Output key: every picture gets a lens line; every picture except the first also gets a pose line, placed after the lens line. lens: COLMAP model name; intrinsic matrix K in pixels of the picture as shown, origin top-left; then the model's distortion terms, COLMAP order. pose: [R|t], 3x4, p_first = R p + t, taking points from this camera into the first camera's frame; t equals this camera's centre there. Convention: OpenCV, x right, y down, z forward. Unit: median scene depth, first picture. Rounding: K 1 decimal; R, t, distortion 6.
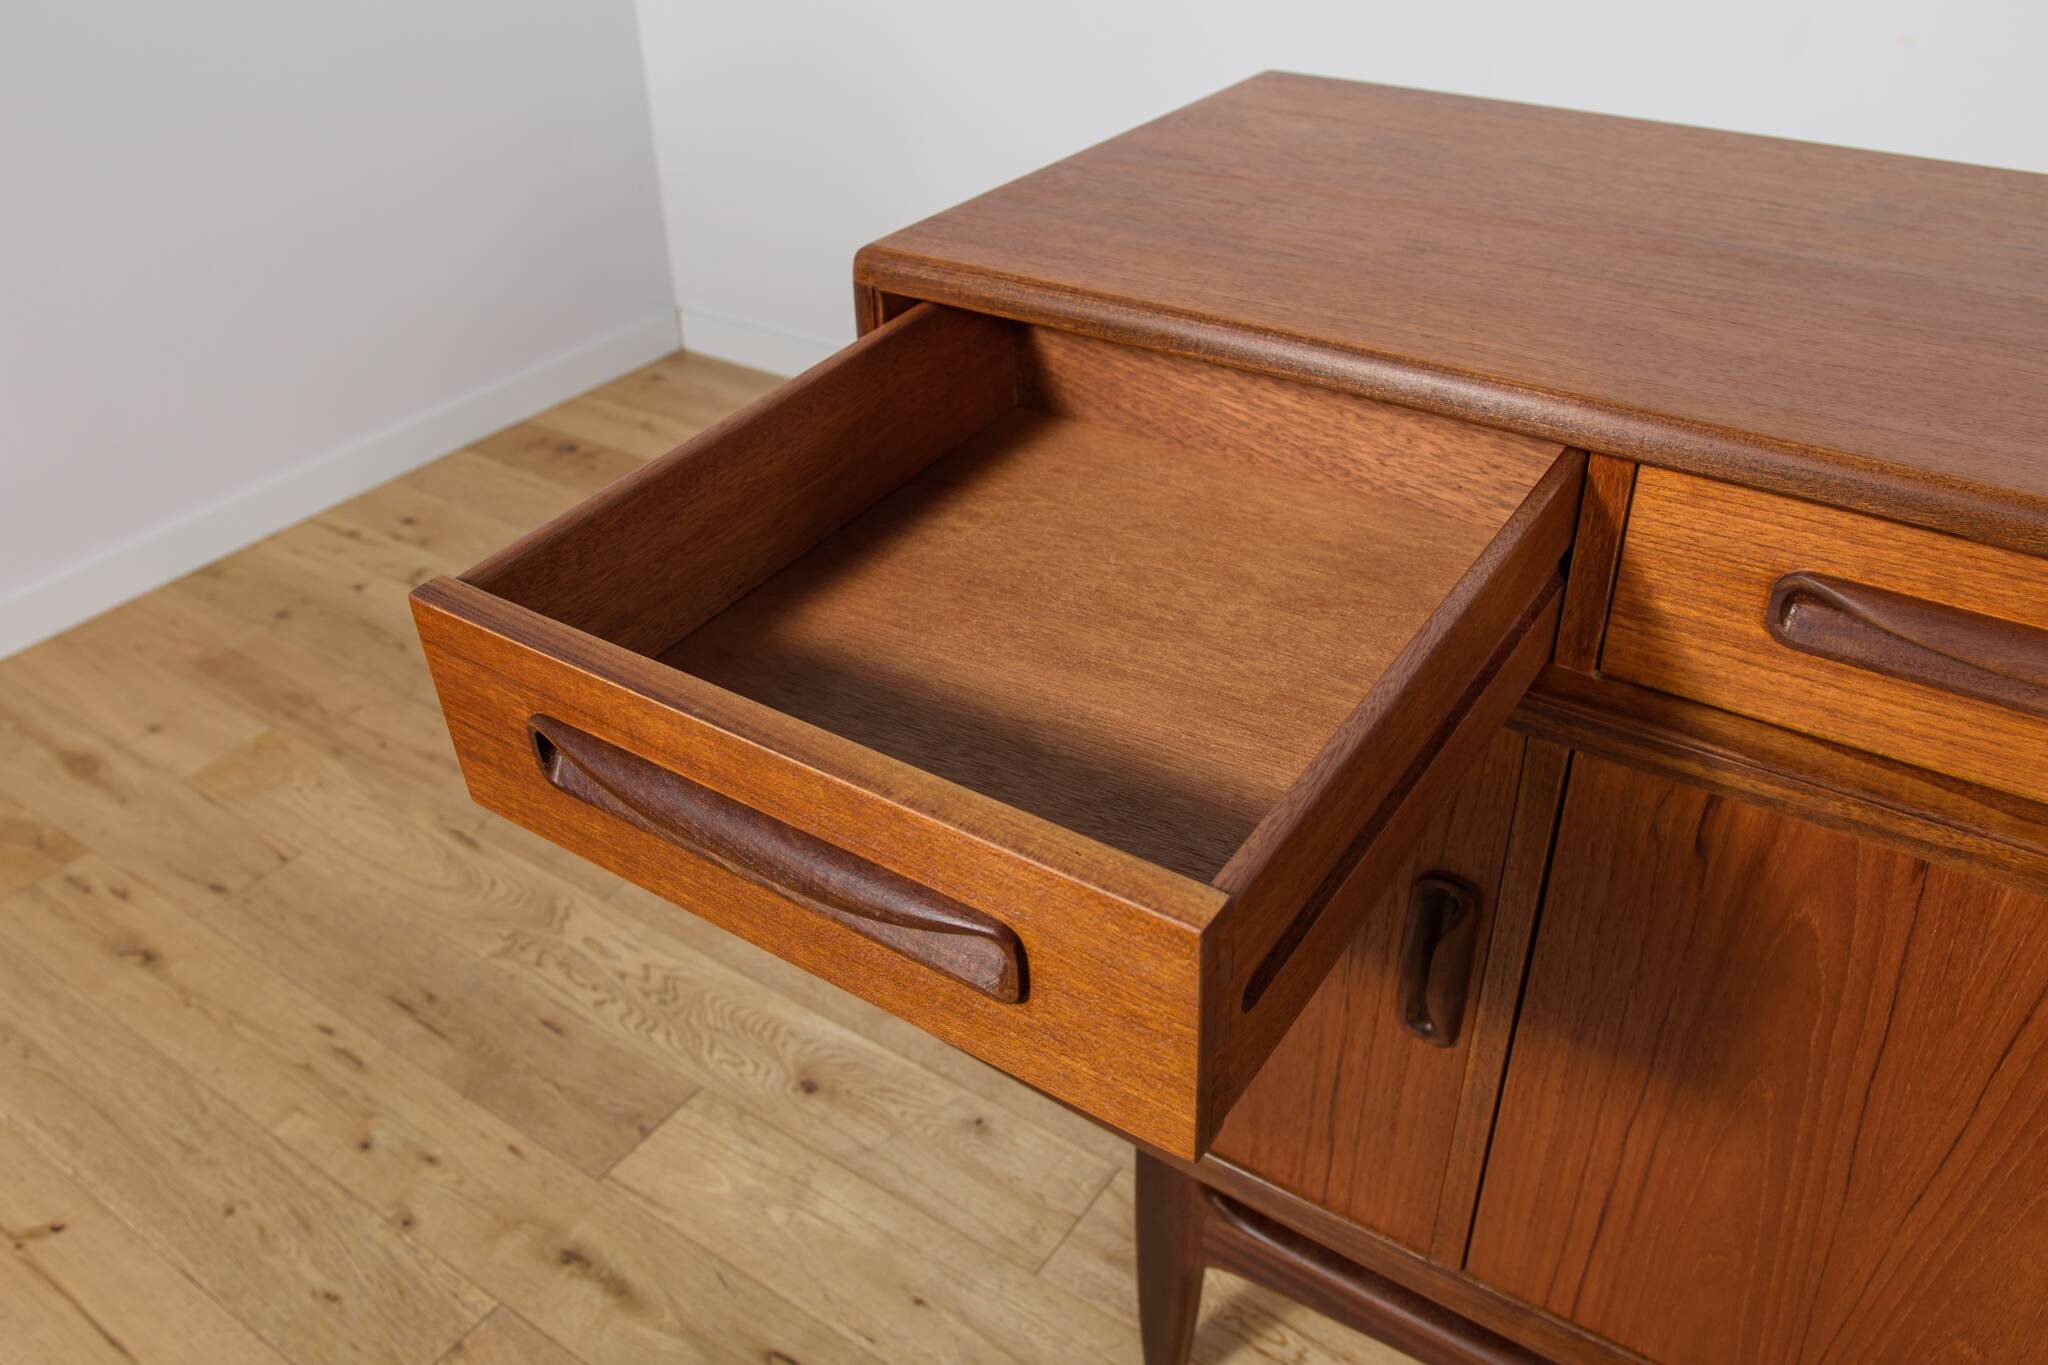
lens RADIAL K [[1605.4, 0, 1043.9], [0, 1605.4, 673.4], [0, 0, 1]] dist [-0.079851, 0.051943]
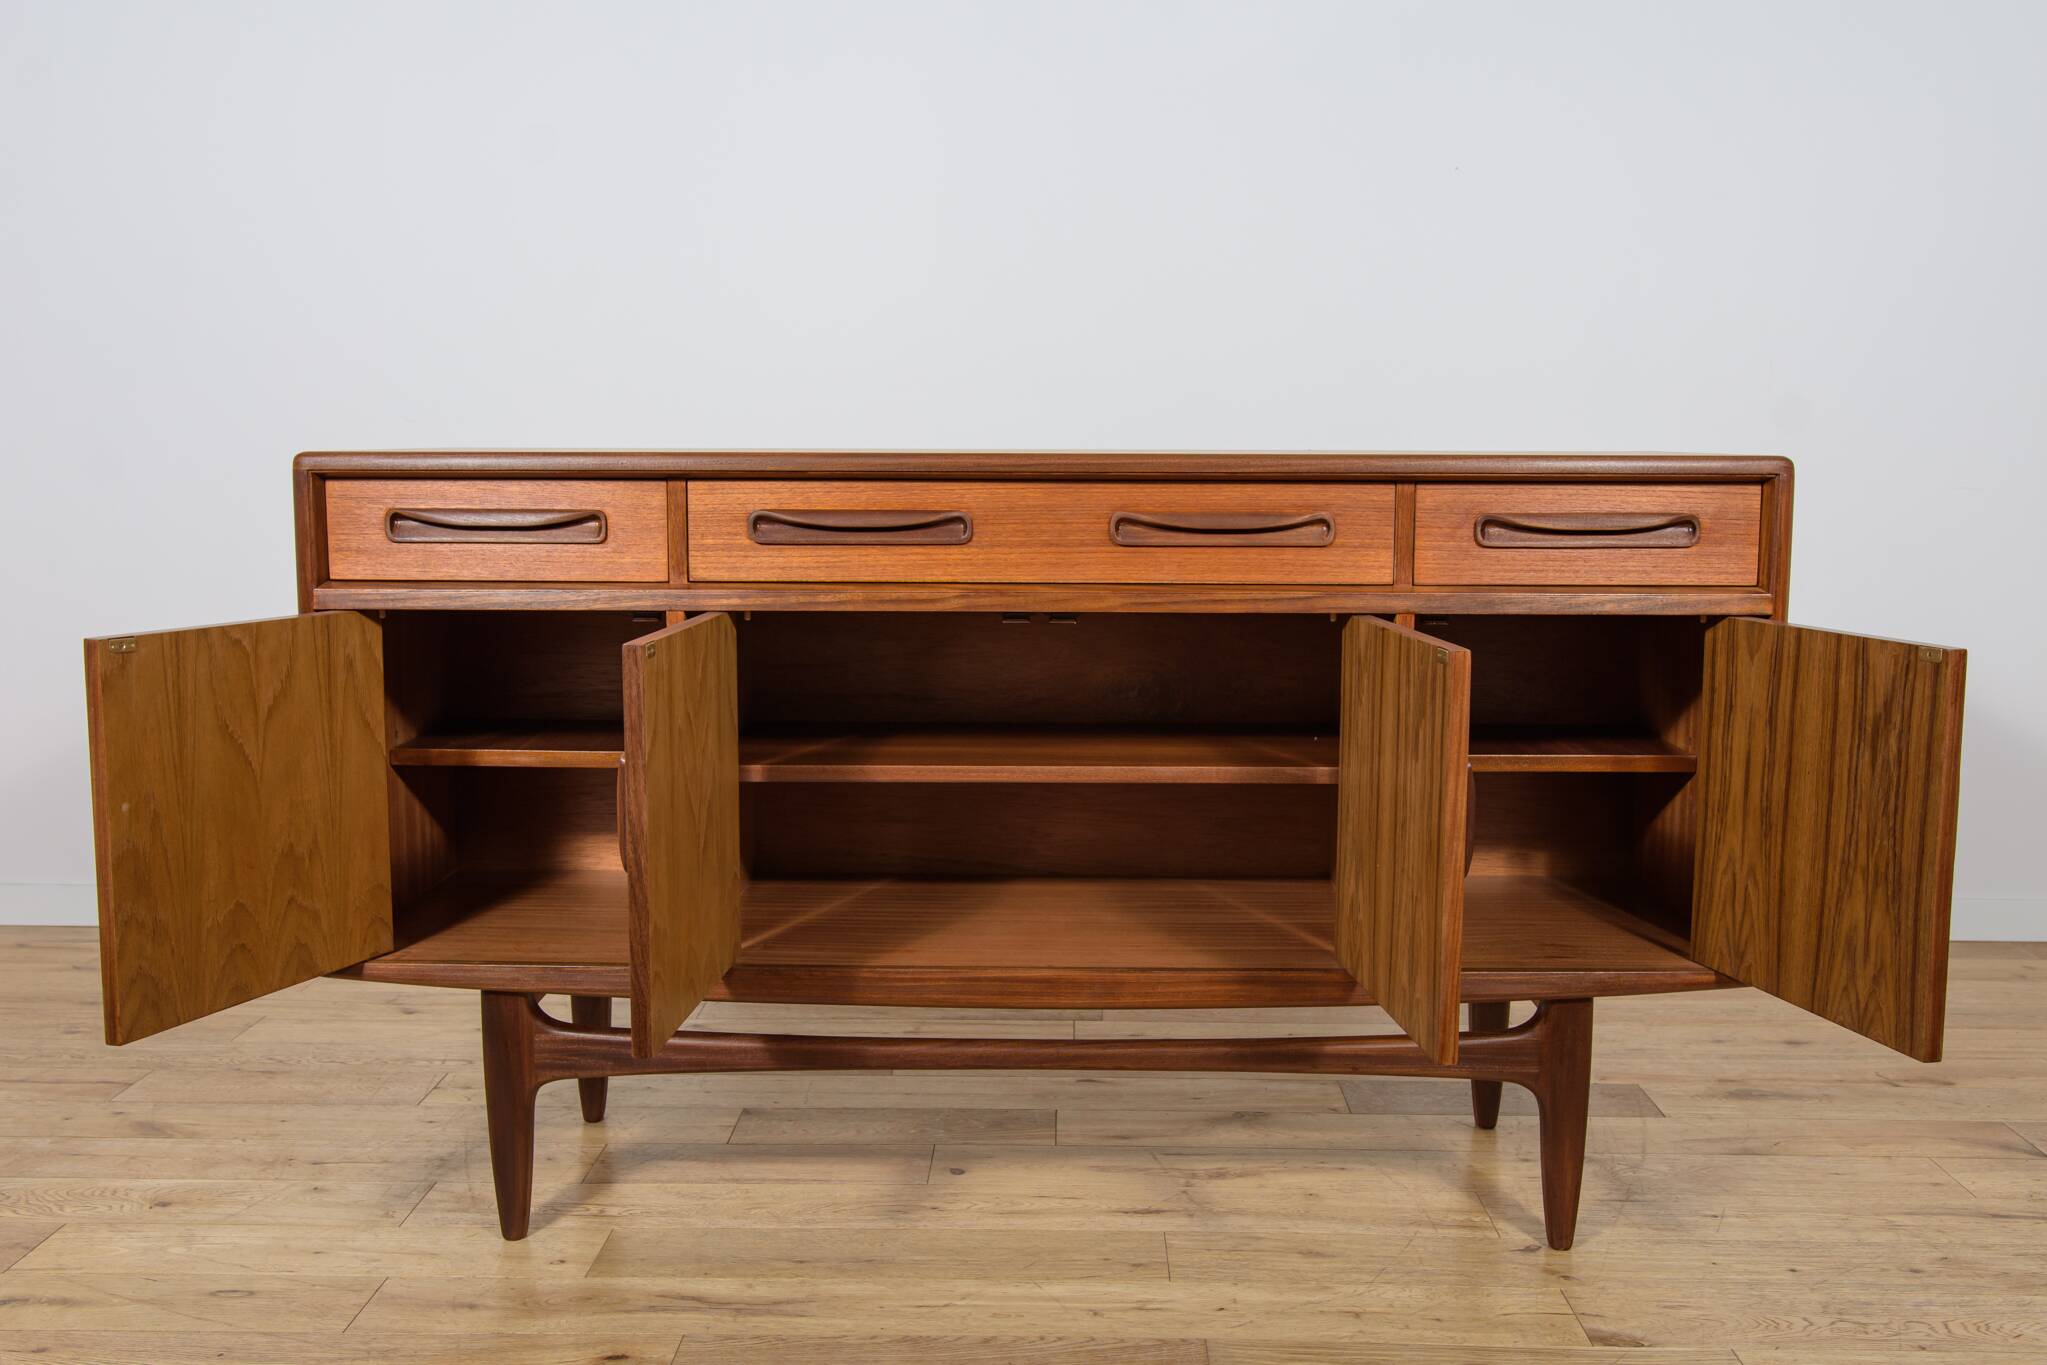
lens RADIAL K [[2045.2, 0, 1028.9], [0, 2045.2, 691.9], [0, 0, 1]] dist [0.018070, 0.000000]
pose [[0.842006, -0.048813, 0.537256, -0.454317], [0.283036, 0.887794, -0.362923, 0.733238], [-0.459257, 0.457646, 0.761343, -0.765231]]
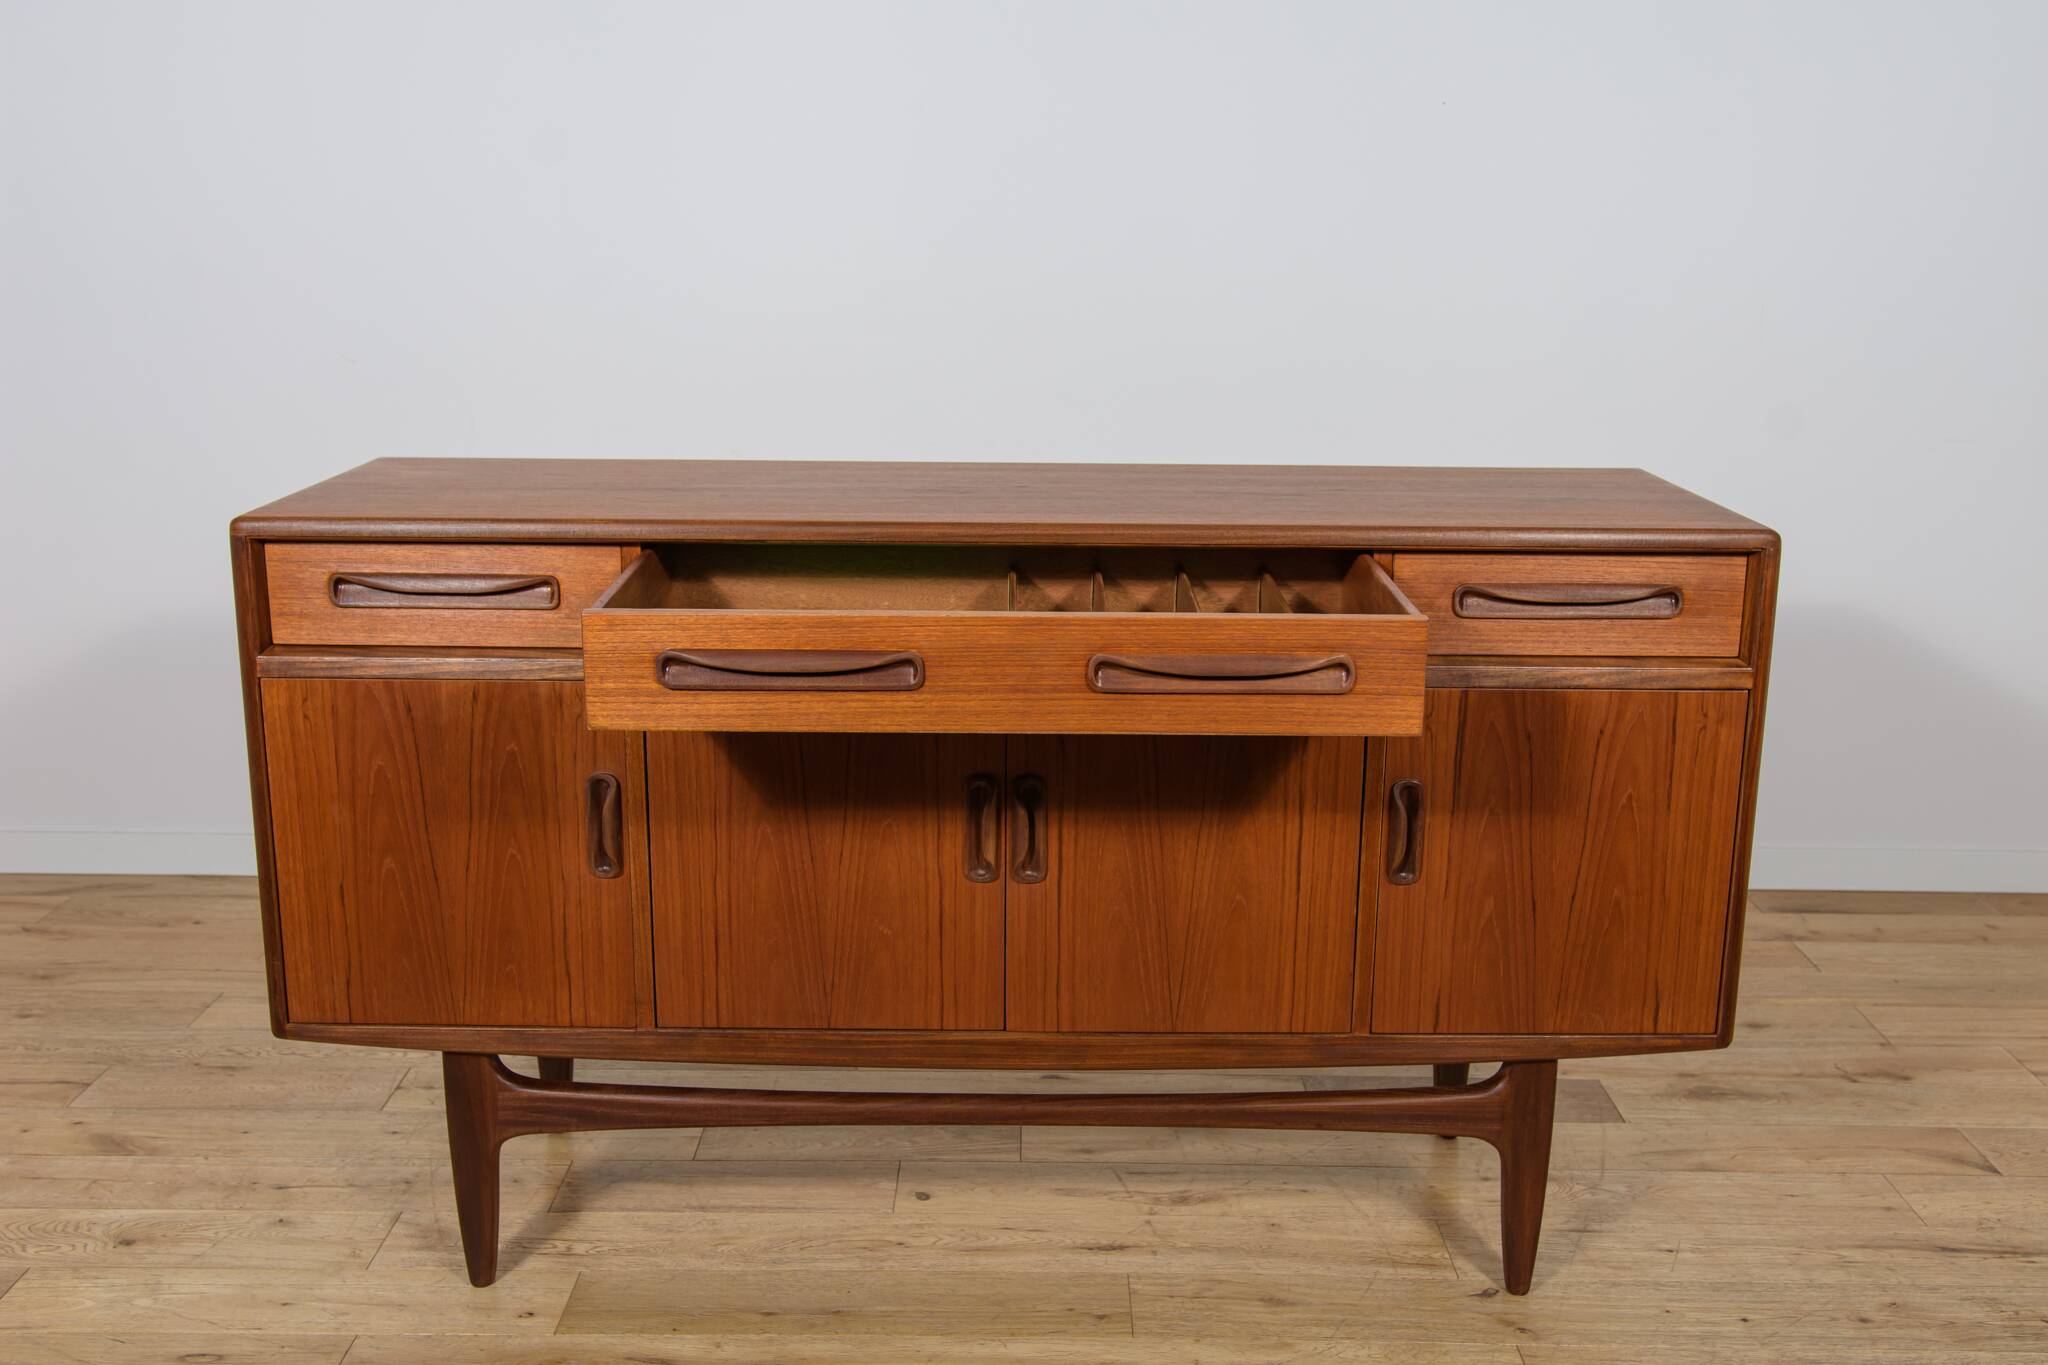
lens RADIAL K [[2046.2, 0, 1034.1], [0, 2046.2, 656.6], [0, 0, 1]] dist [0.018070, 0.000000]
pose [[0.832350, -0.105761, 0.544067, -0.415139], [0.285577, 0.923129, -0.257447, 0.490816], [-0.475016, 0.369659, 0.798569, -0.843623]]
